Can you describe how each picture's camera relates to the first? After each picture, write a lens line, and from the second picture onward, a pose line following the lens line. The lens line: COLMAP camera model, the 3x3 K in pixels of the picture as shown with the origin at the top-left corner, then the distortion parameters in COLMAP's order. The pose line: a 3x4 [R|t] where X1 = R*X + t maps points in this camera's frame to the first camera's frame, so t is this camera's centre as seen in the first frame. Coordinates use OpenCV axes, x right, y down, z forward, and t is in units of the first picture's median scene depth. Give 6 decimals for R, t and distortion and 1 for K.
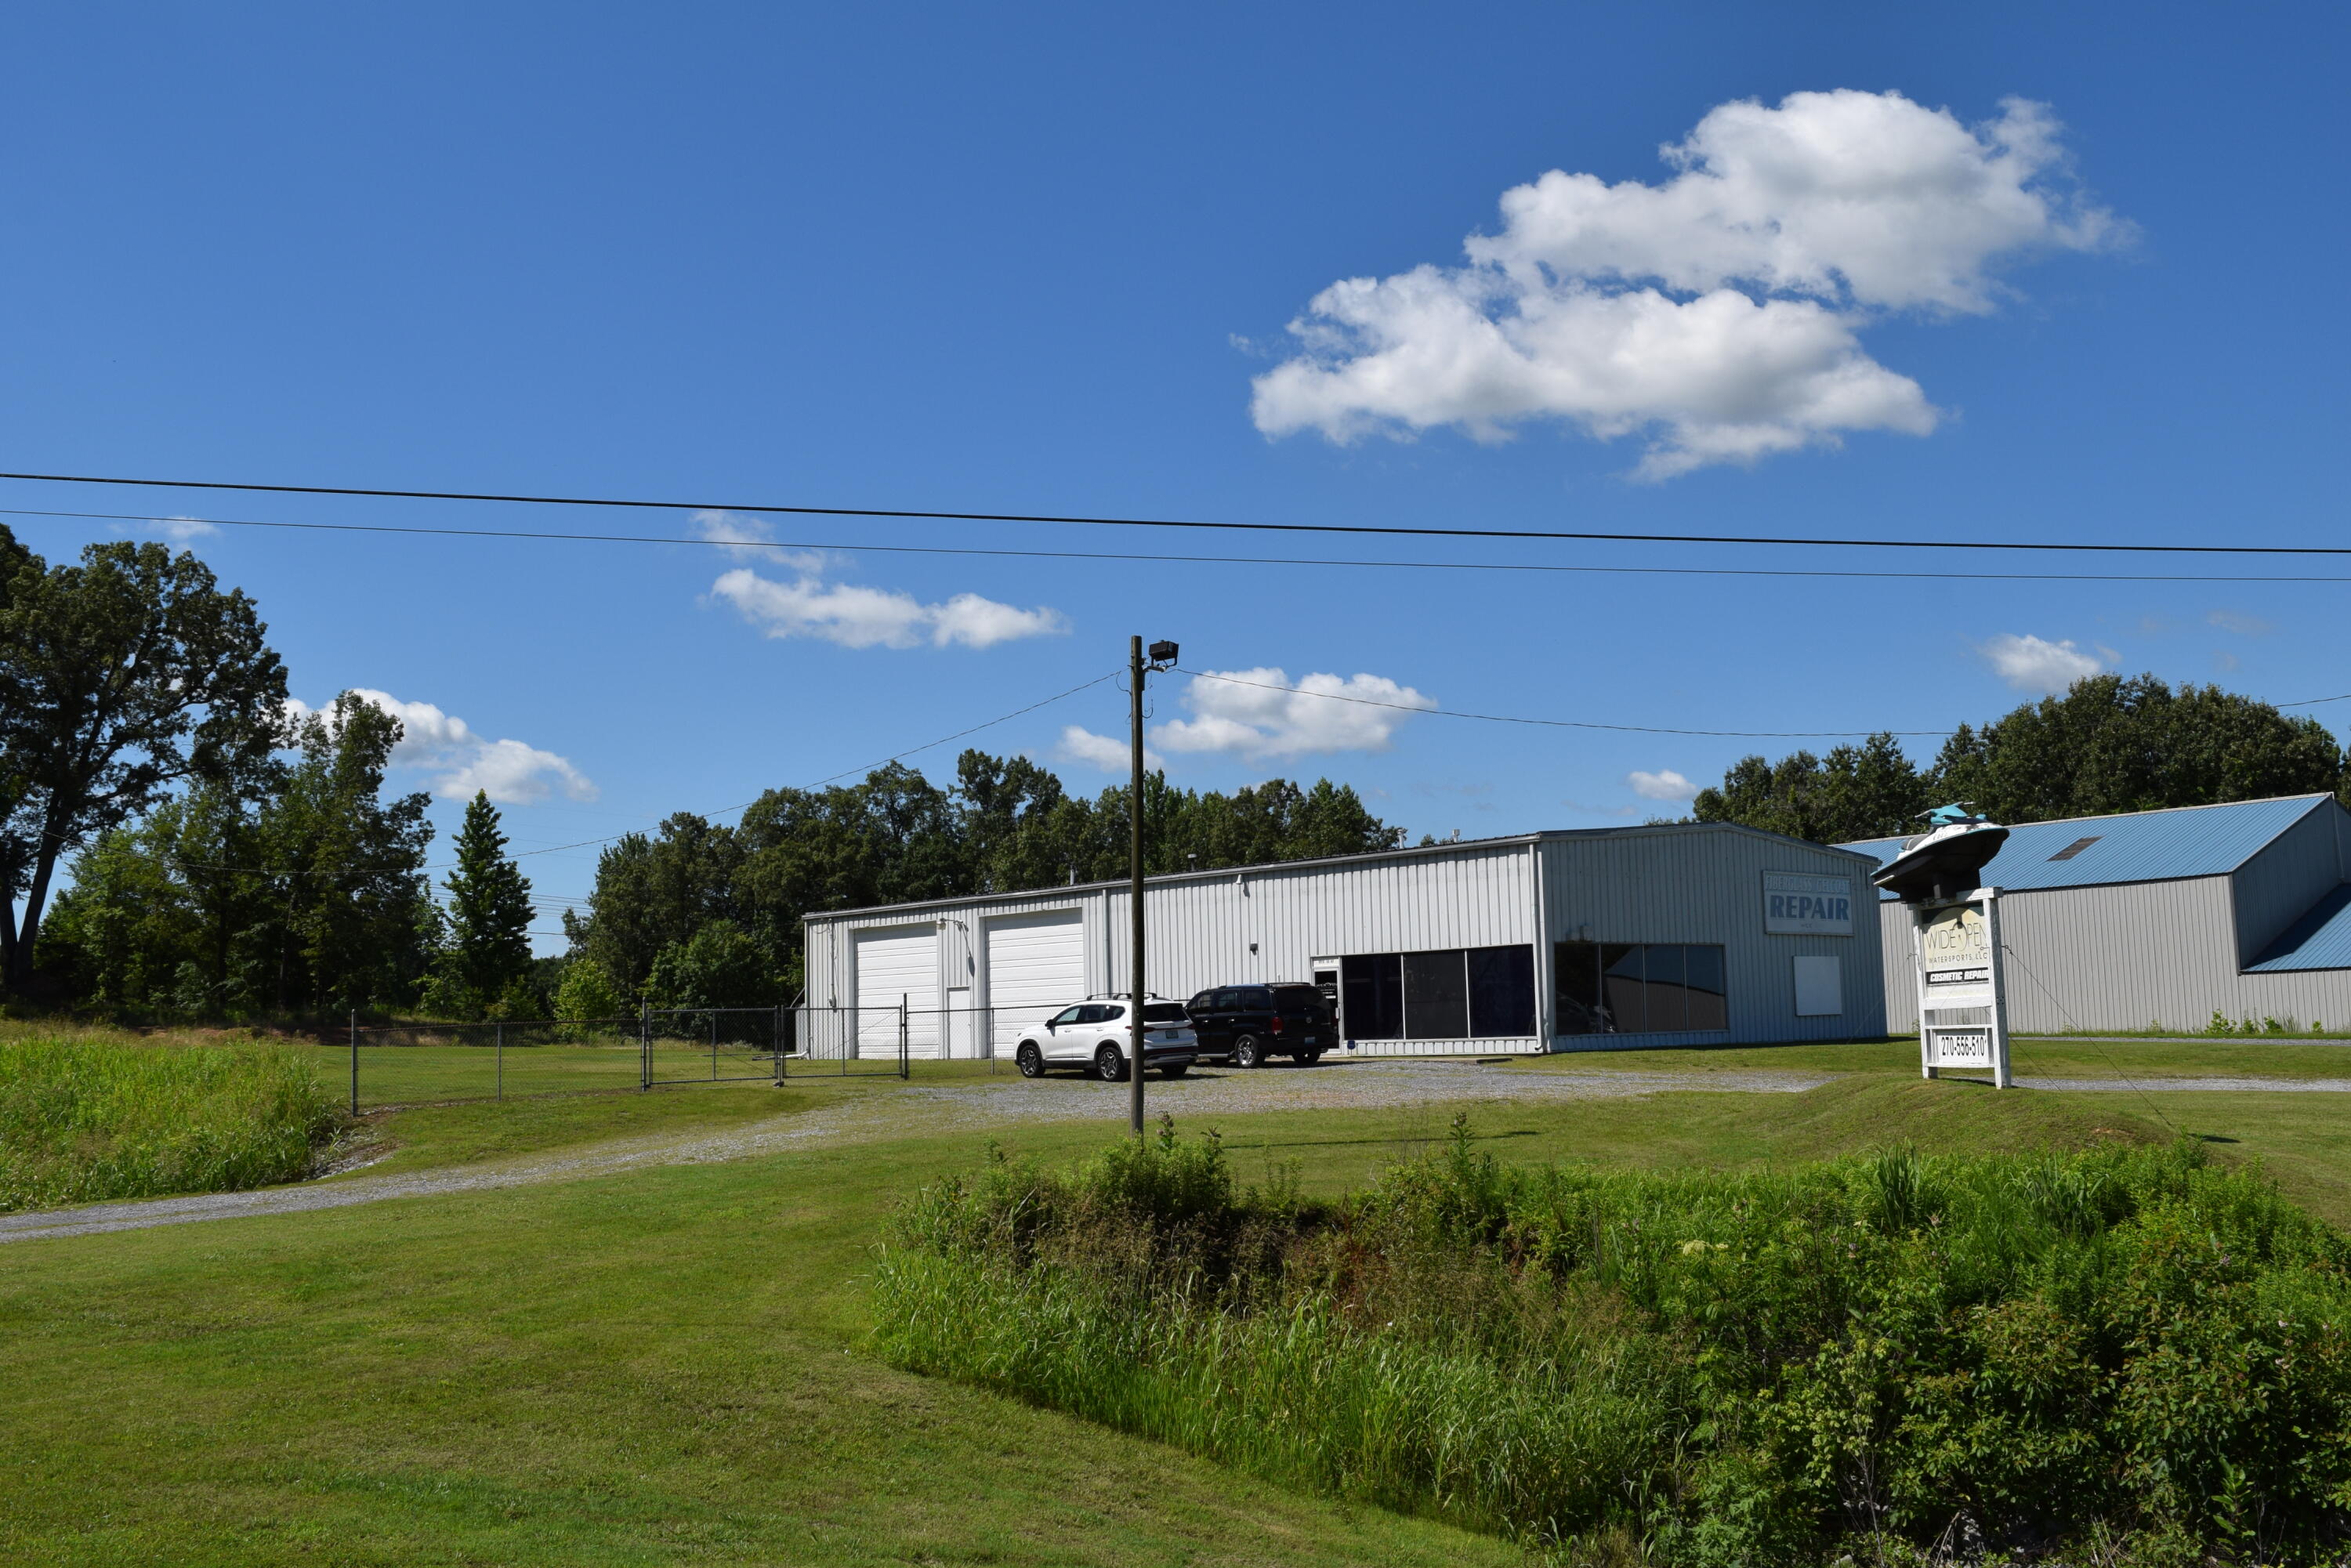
lens RADIAL K [[2141.1, 0, 1184.4], [0, 2141.1, 679.7], [0, 0, 1]] dist [-0.045742, 0.009887]
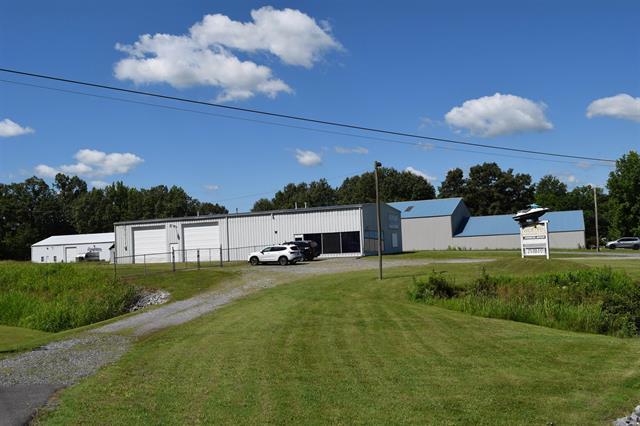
lens RADIAL K [[593.4, 0, 320.0], [0, 593.4, 213.0], [0, 0, 1]] dist [-0.076086, -0.001668]
pose [[0.896919, 0.008811, 0.442107, -0.332697], [-0.050812, 0.995233, 0.083249, -0.004662], [-0.439266, -0.097131, 0.893090, -0.010920]]
